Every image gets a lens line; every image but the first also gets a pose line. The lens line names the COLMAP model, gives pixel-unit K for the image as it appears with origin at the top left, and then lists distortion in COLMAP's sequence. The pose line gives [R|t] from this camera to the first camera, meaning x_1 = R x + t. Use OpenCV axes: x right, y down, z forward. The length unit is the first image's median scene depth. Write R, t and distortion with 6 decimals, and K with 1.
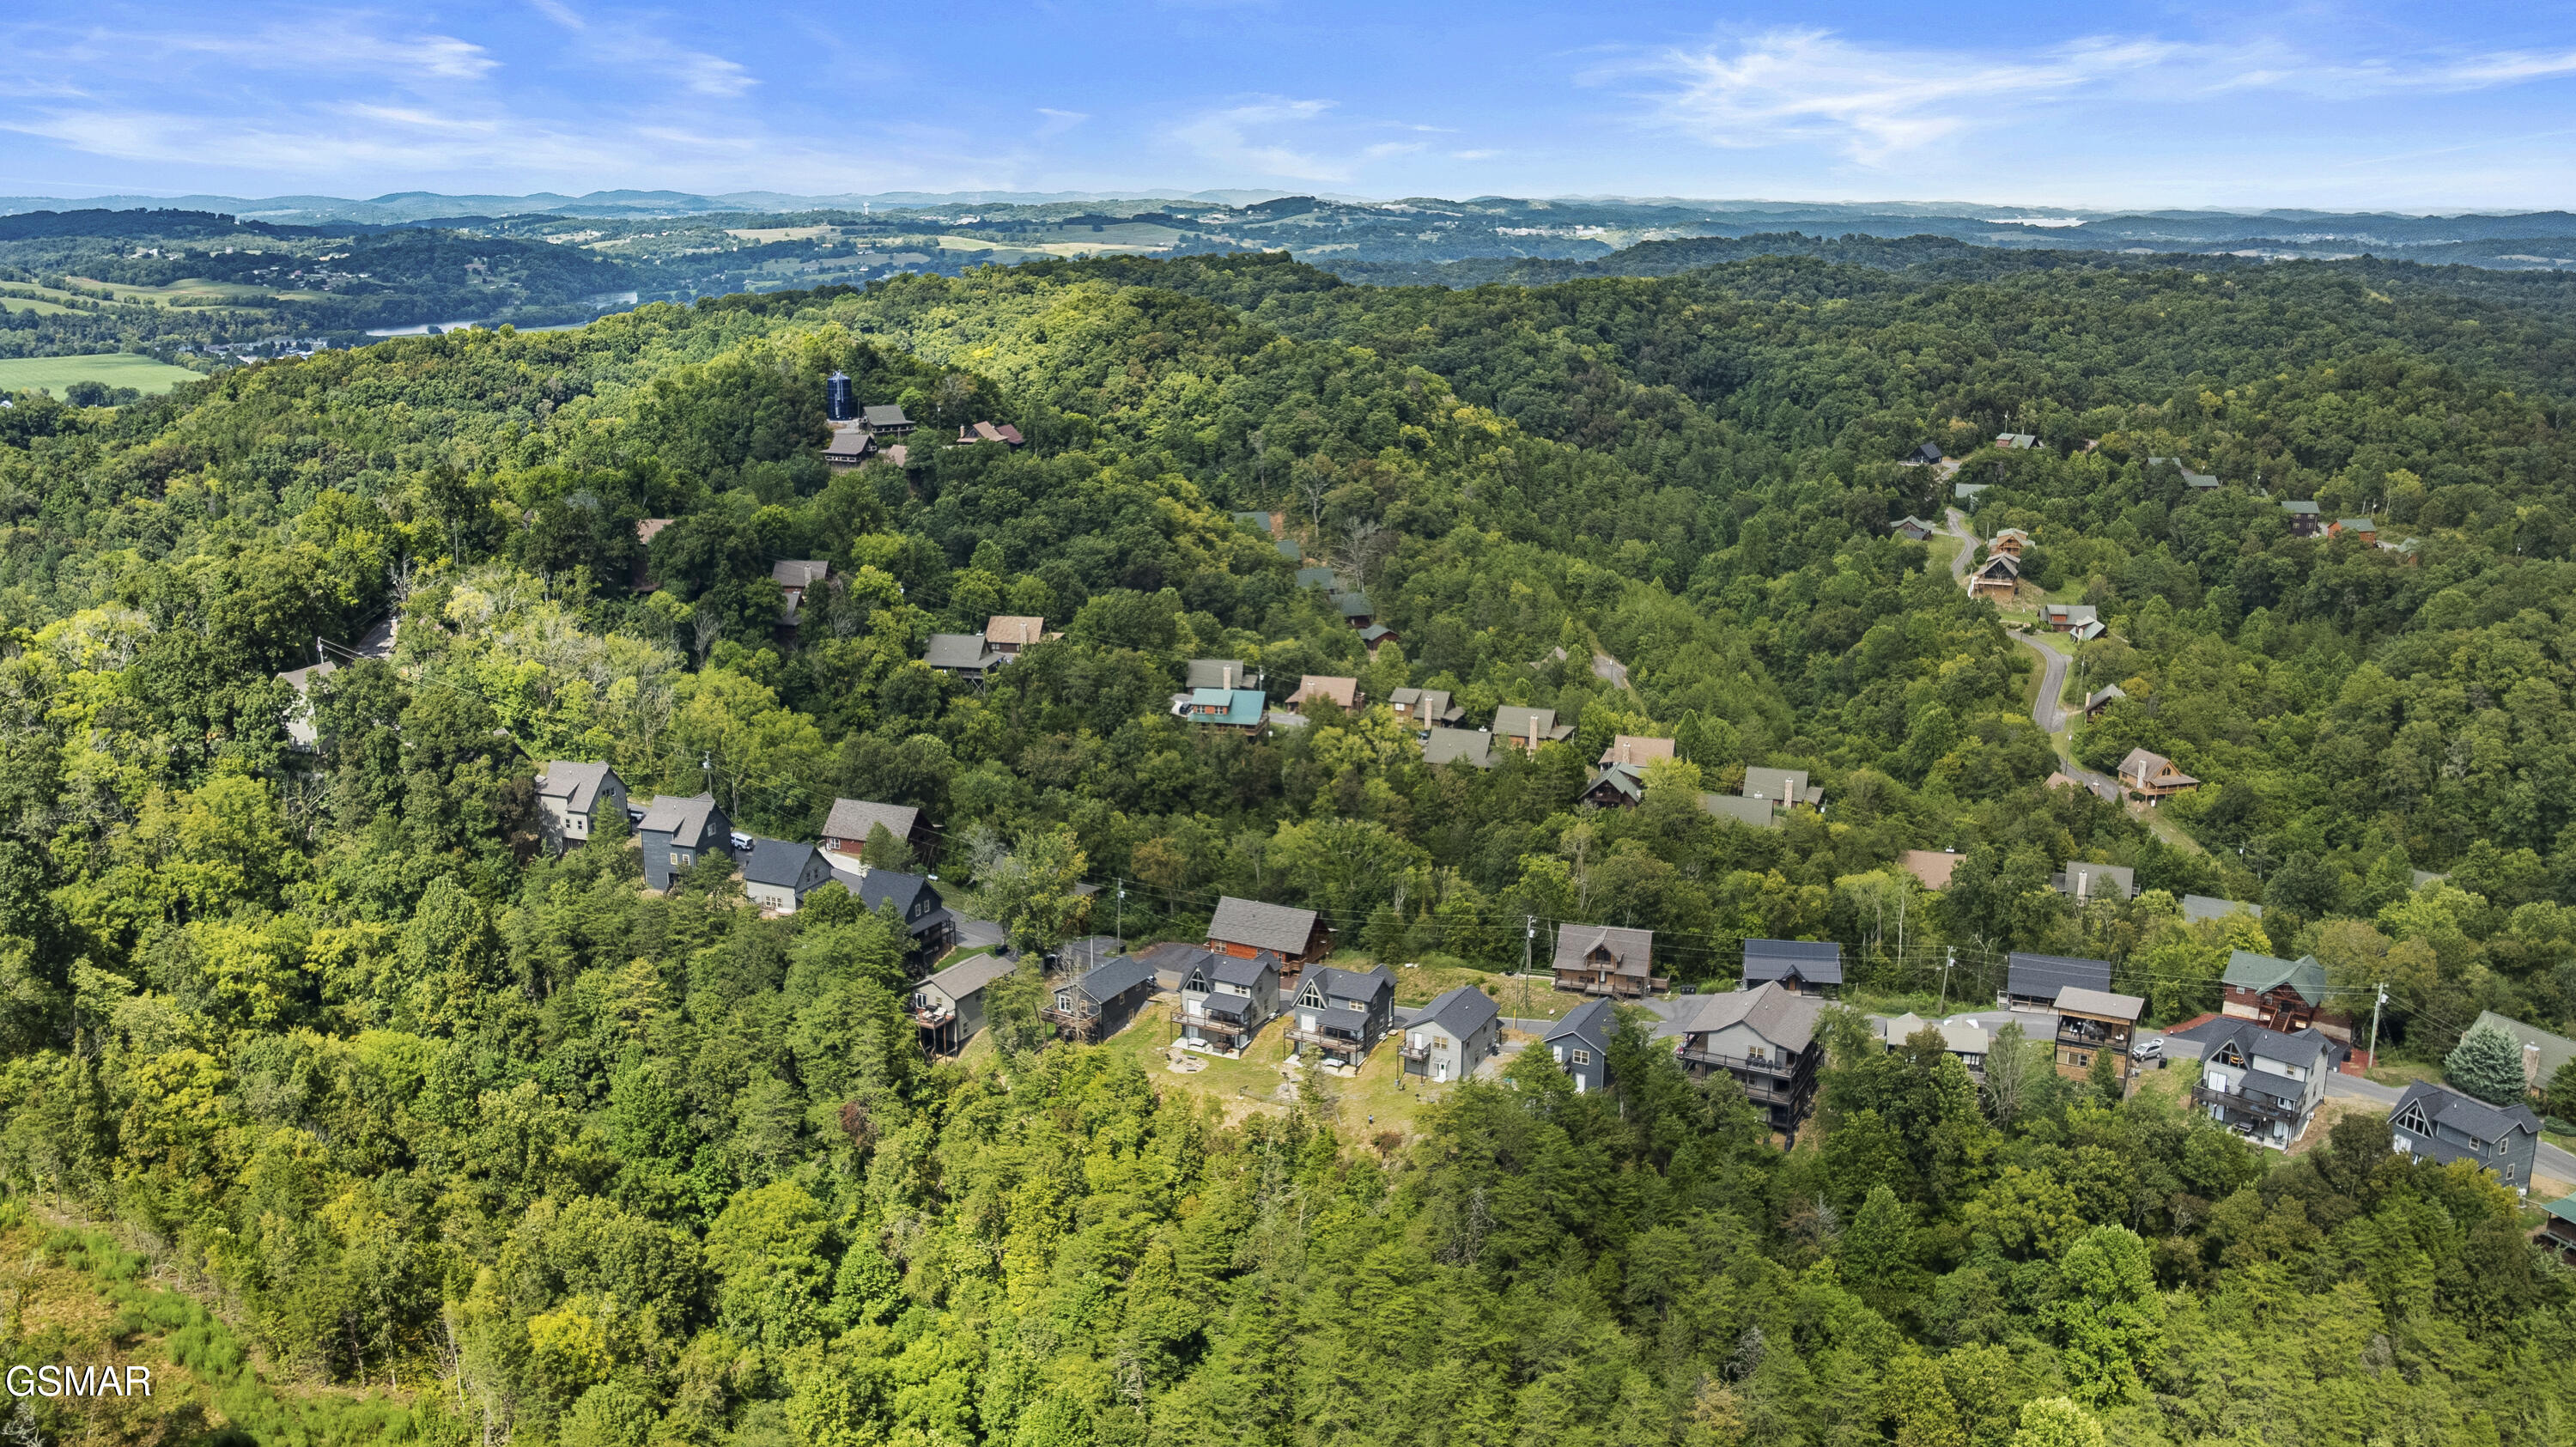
lens RADIAL K [[1824.2, 0, 1252.3], [0, 1824.2, 740.0], [0, 0, 1]] dist [-0.023044, -0.003697]
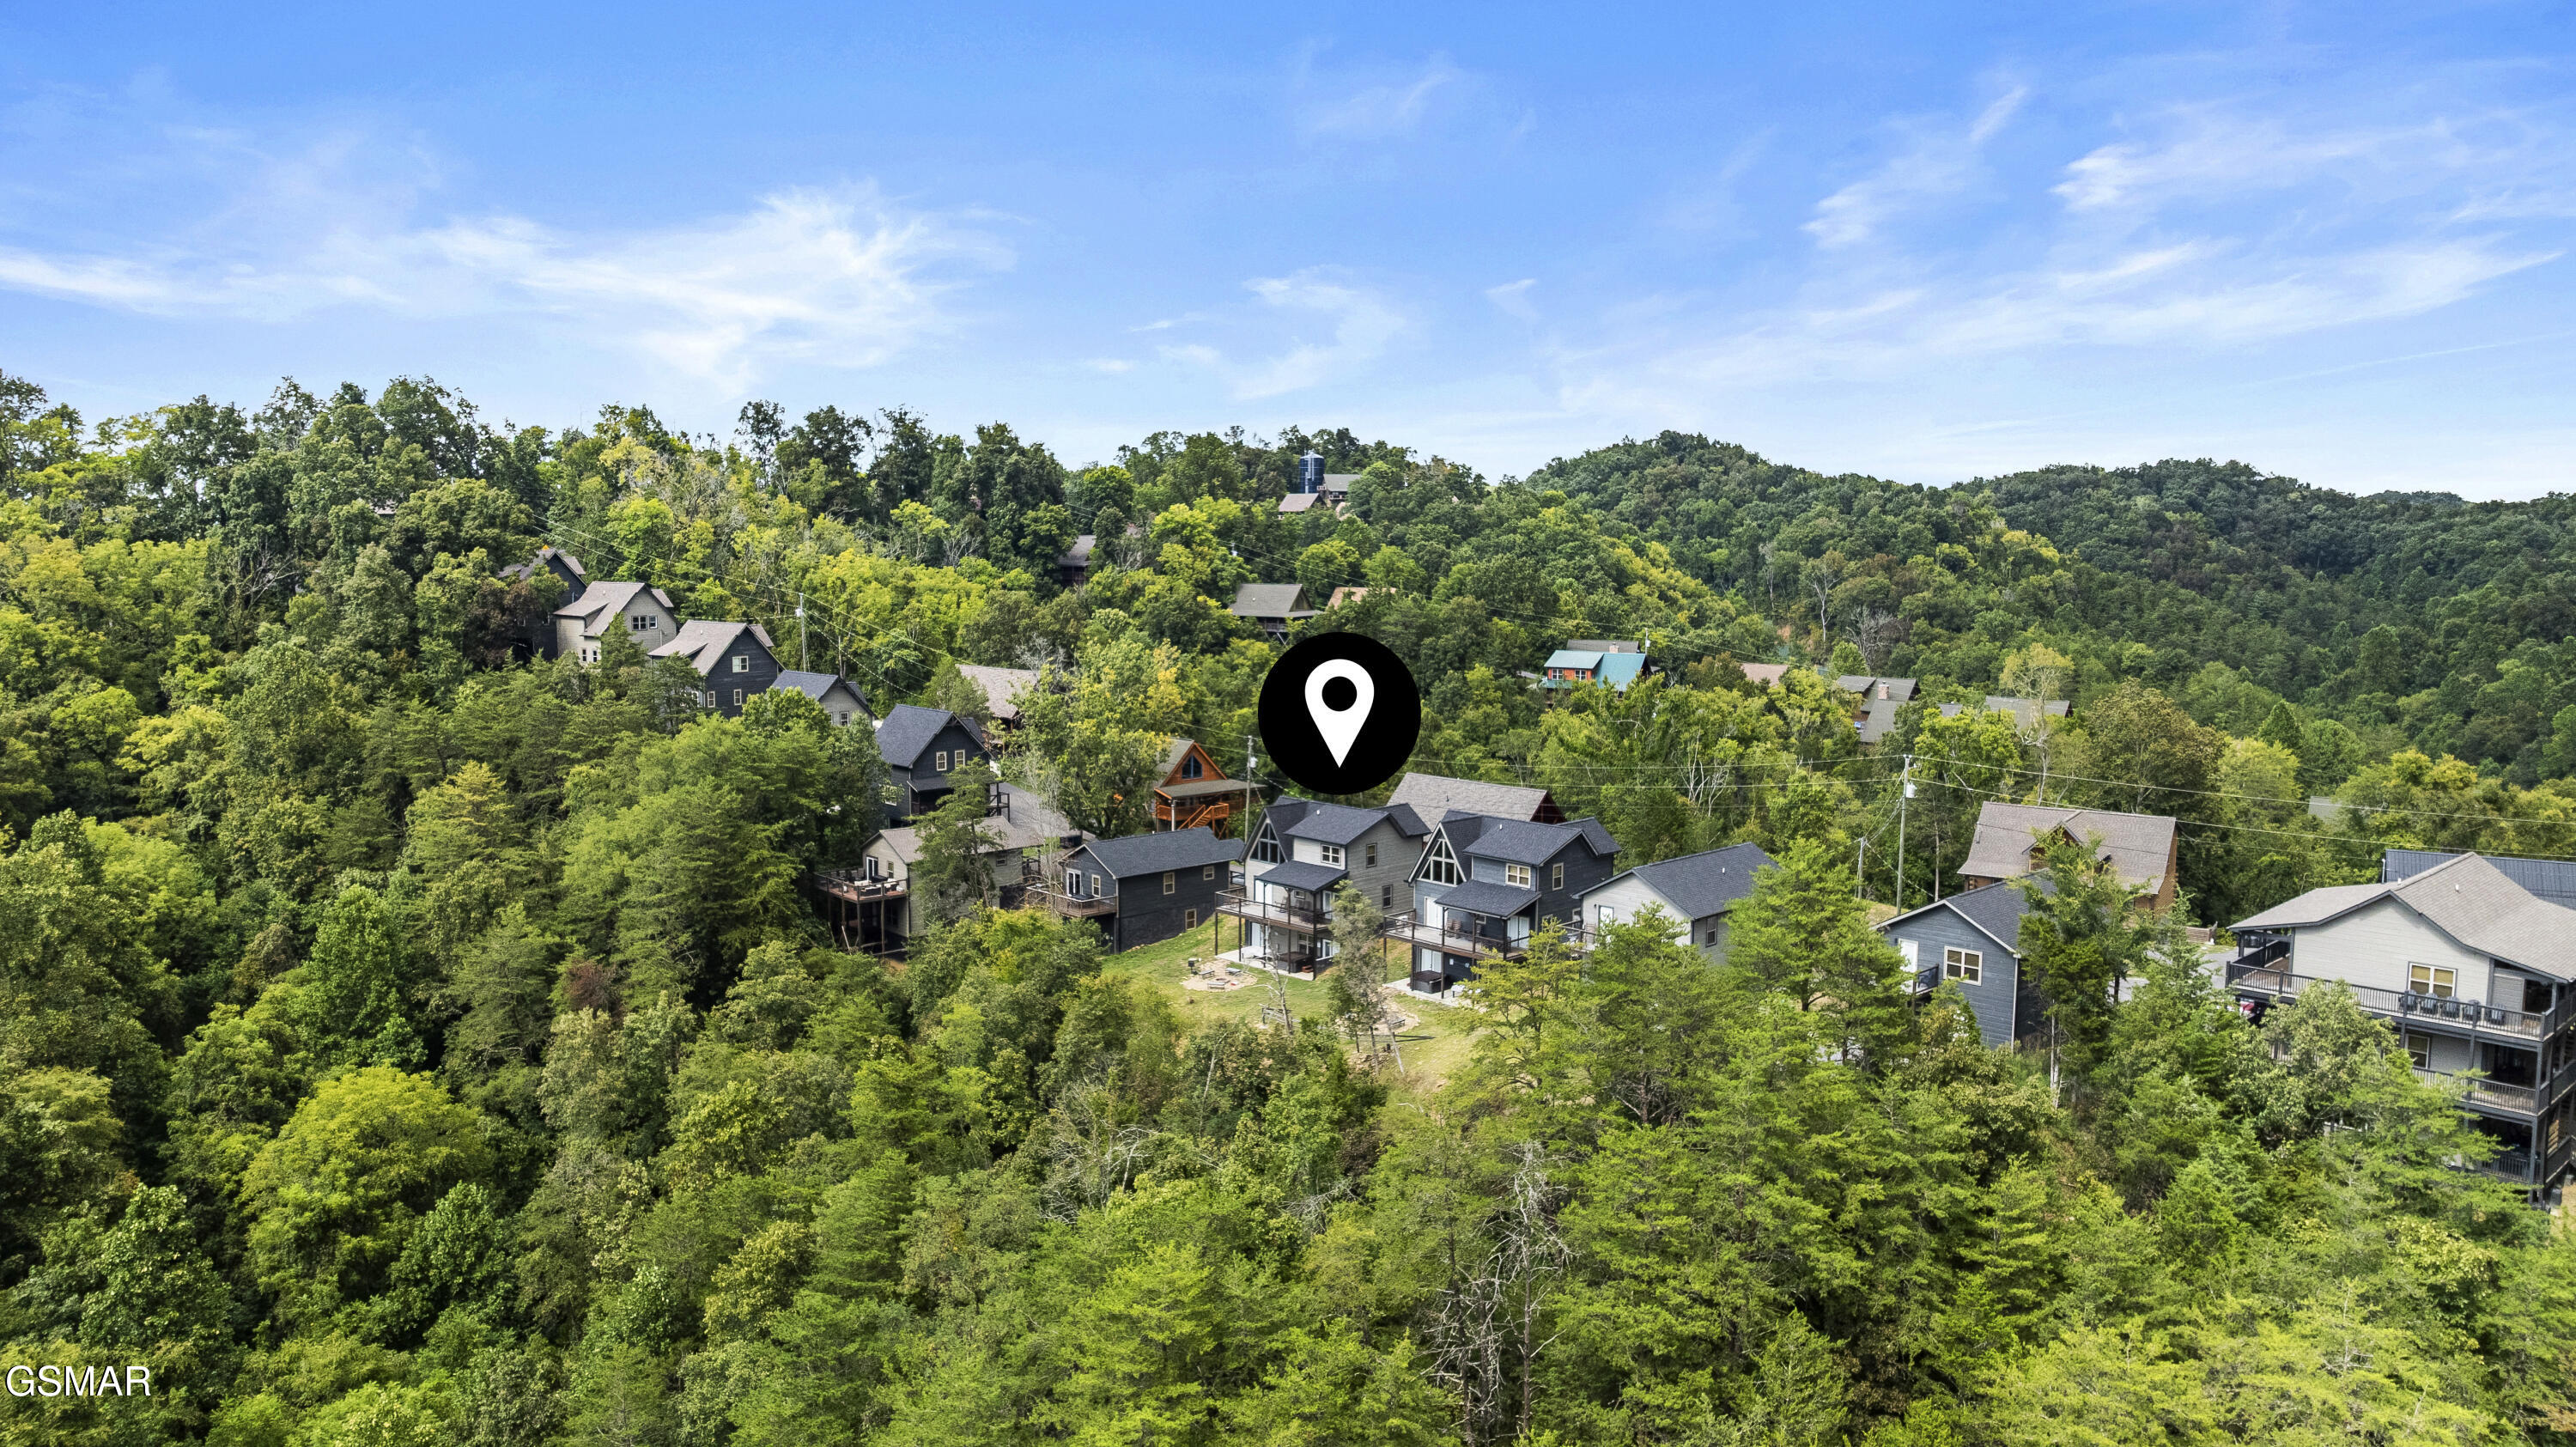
lens RADIAL K [[1706.8, 0, 1288.0], [0, 1706.8, 723.5], [0, 0, 1]] dist [-0.025613, -0.000553]
pose [[0.953081, 0.040296, -0.300022, 0.042499], [-0.078028, 0.990312, -0.114861, 0.050896], [0.292487, 0.132882, 0.946992, 0.164748]]
